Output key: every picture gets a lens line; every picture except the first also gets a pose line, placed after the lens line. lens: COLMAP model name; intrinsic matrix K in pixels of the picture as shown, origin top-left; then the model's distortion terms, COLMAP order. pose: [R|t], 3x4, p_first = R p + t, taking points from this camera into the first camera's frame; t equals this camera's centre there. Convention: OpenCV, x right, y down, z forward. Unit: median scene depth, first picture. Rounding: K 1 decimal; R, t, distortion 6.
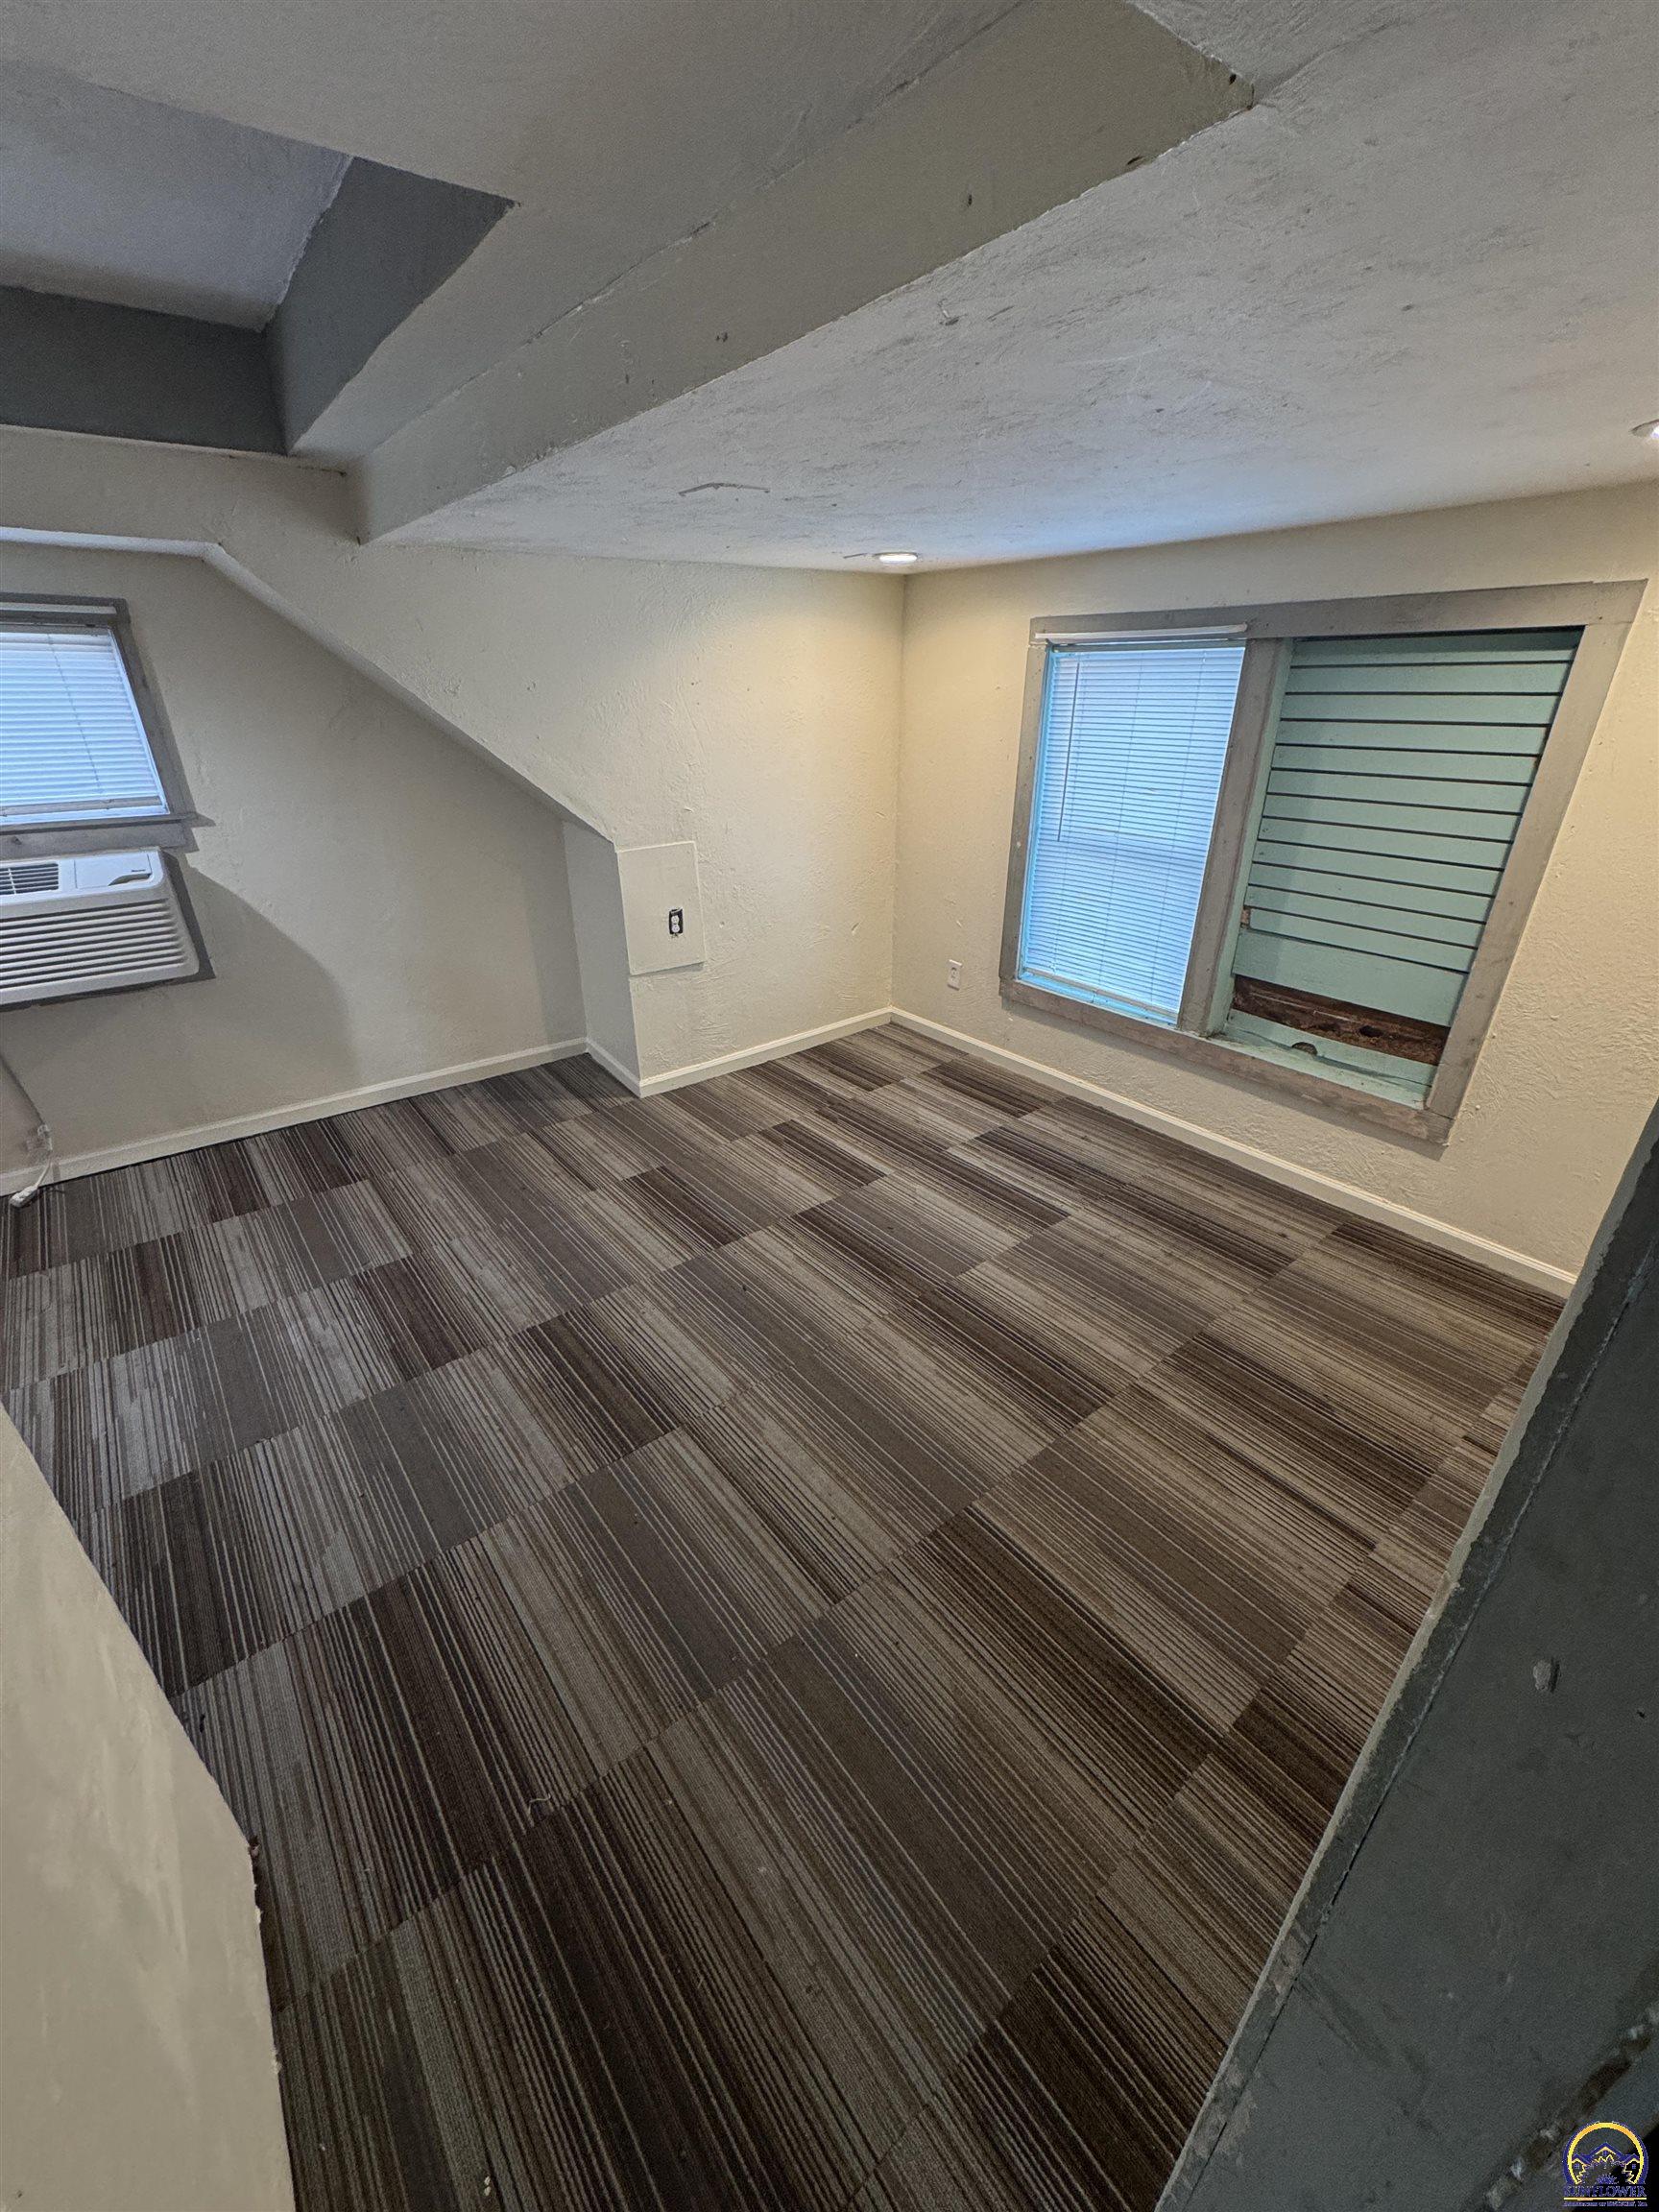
lens RADIAL K [[886.6, 0, 833.2], [0, 886.6, 1111.4], [0, 0, 1]] dist [-0.002633, 0.000519]
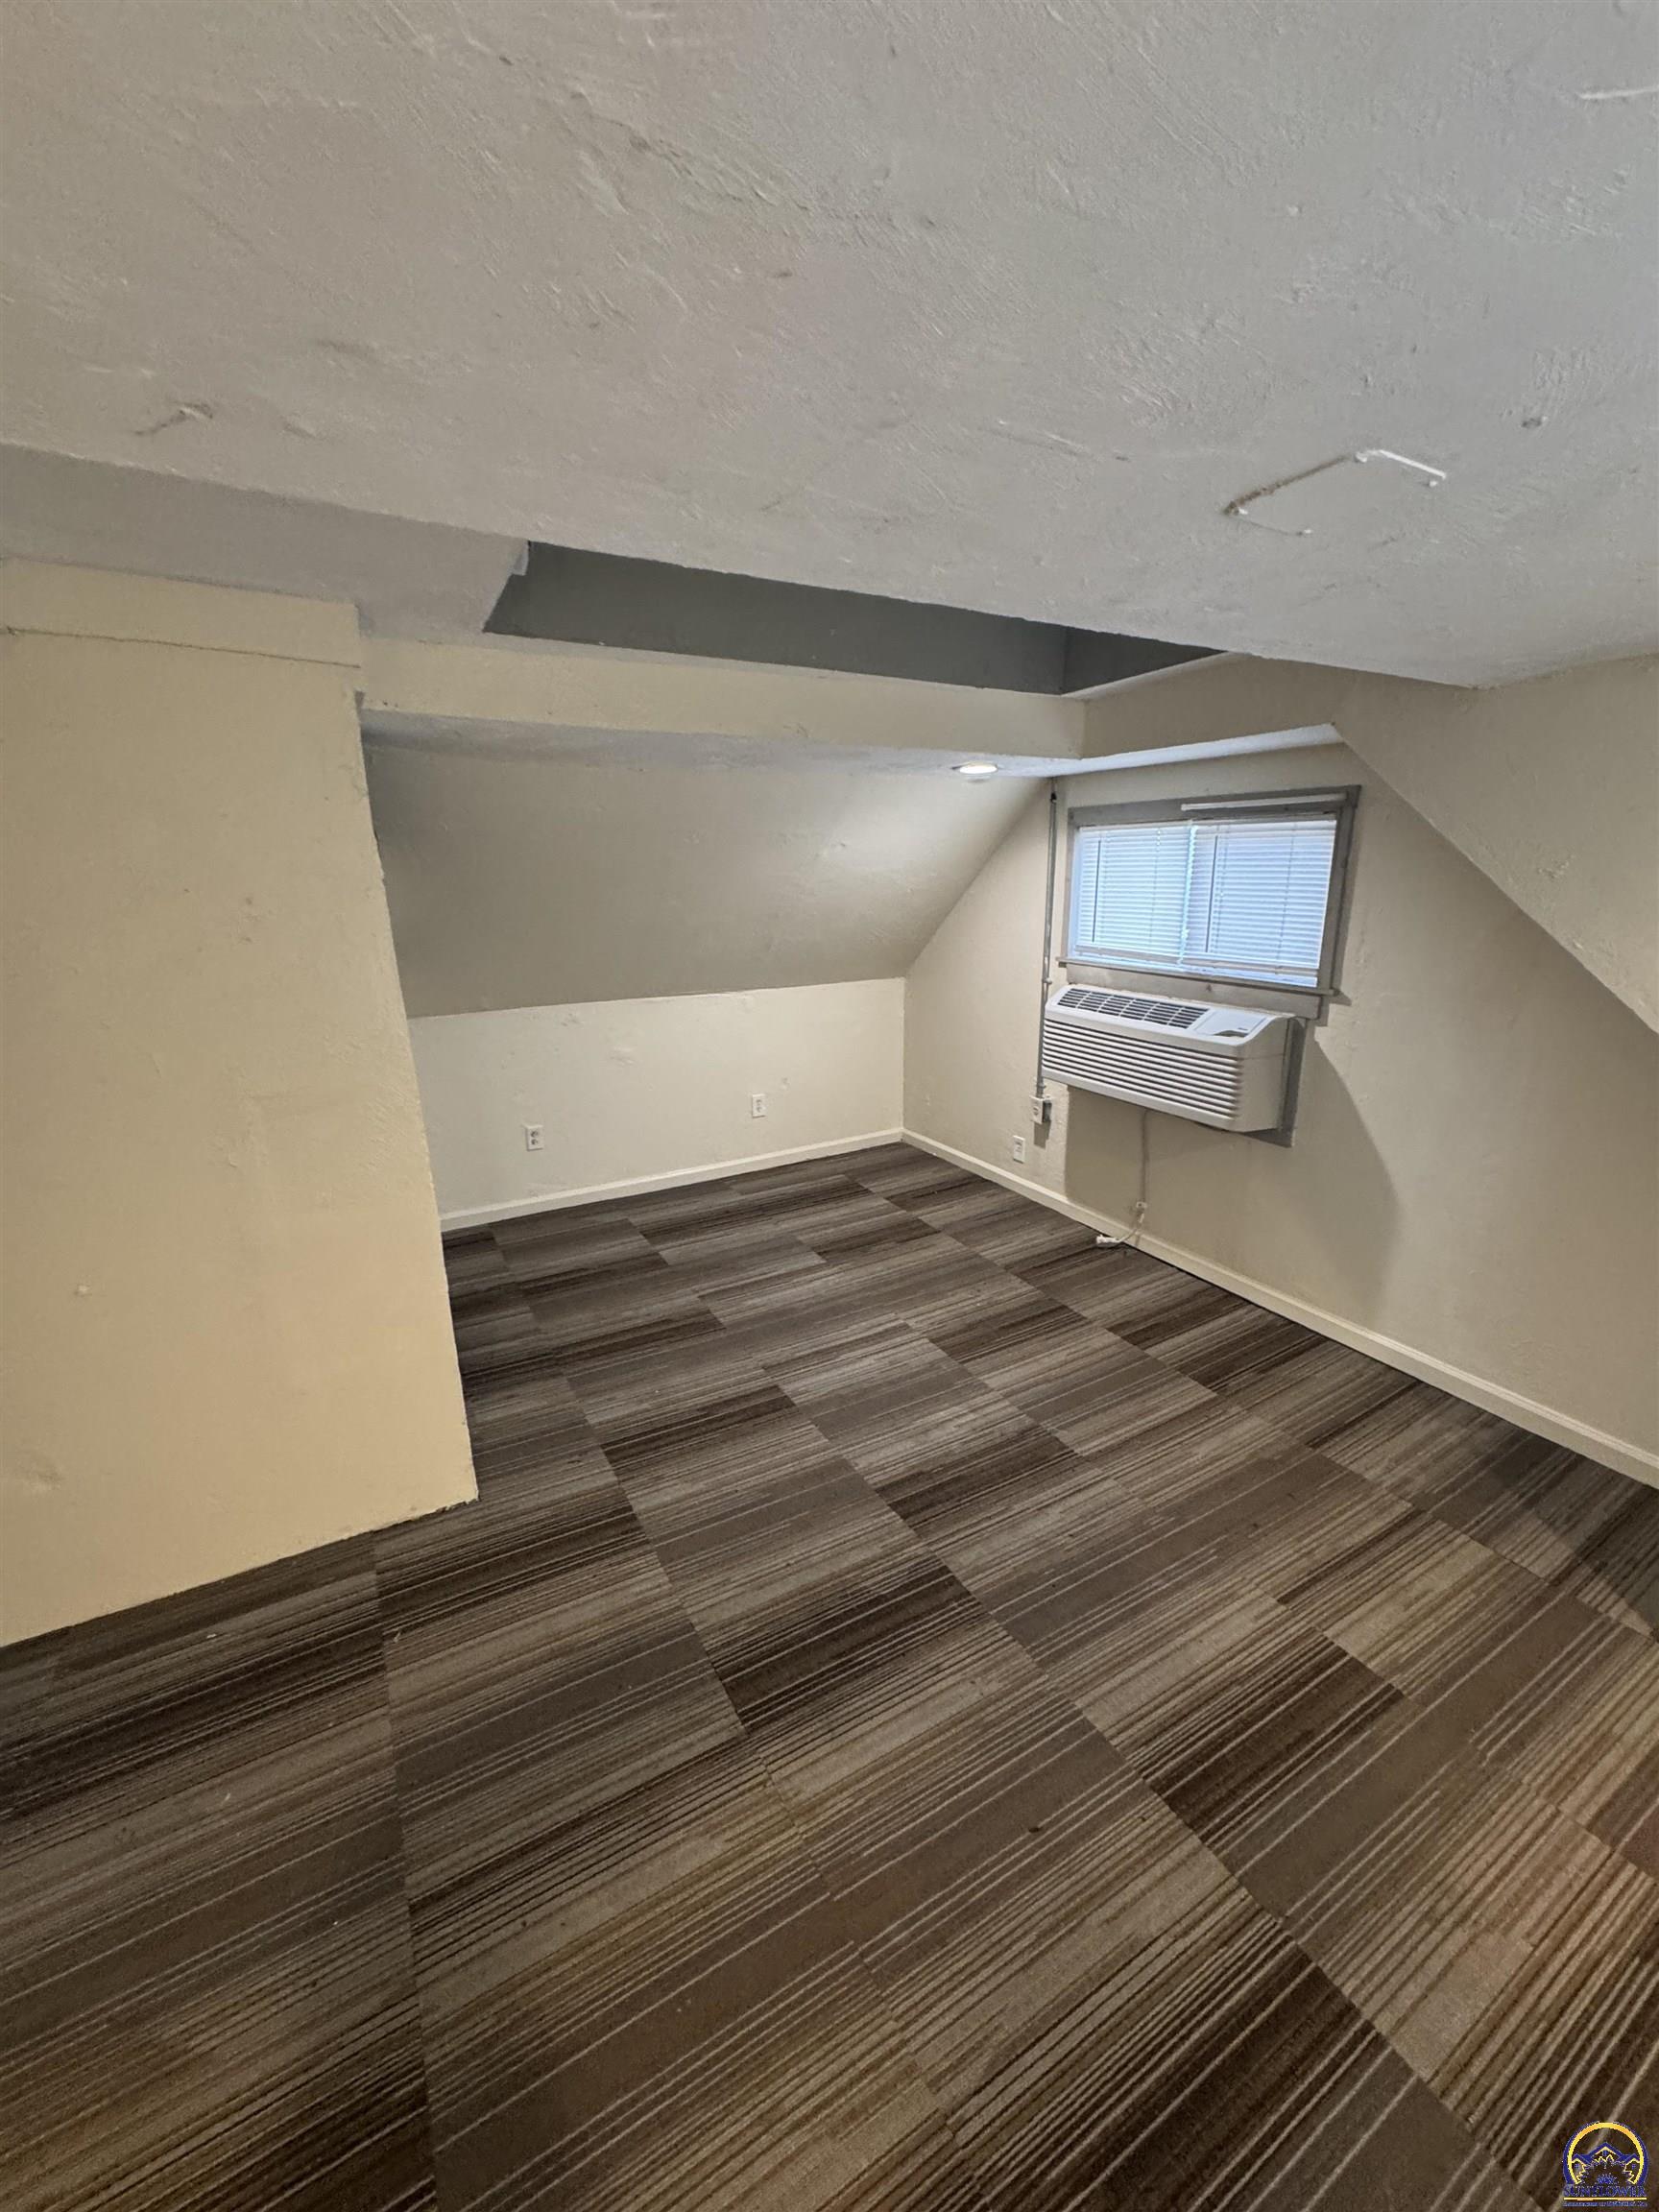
lens RADIAL K [[886.6, 0, 845.8], [0, 886.6, 1112.3], [0, 0, 1]] dist [-0.002633, 0.000519]
pose [[-0.145121, 0.261819, -0.954144, 0.310017], [-0.424891, 0.854413, 0.299076, -0.287712], [0.893537, 0.448809, -0.012749, 0.602669]]
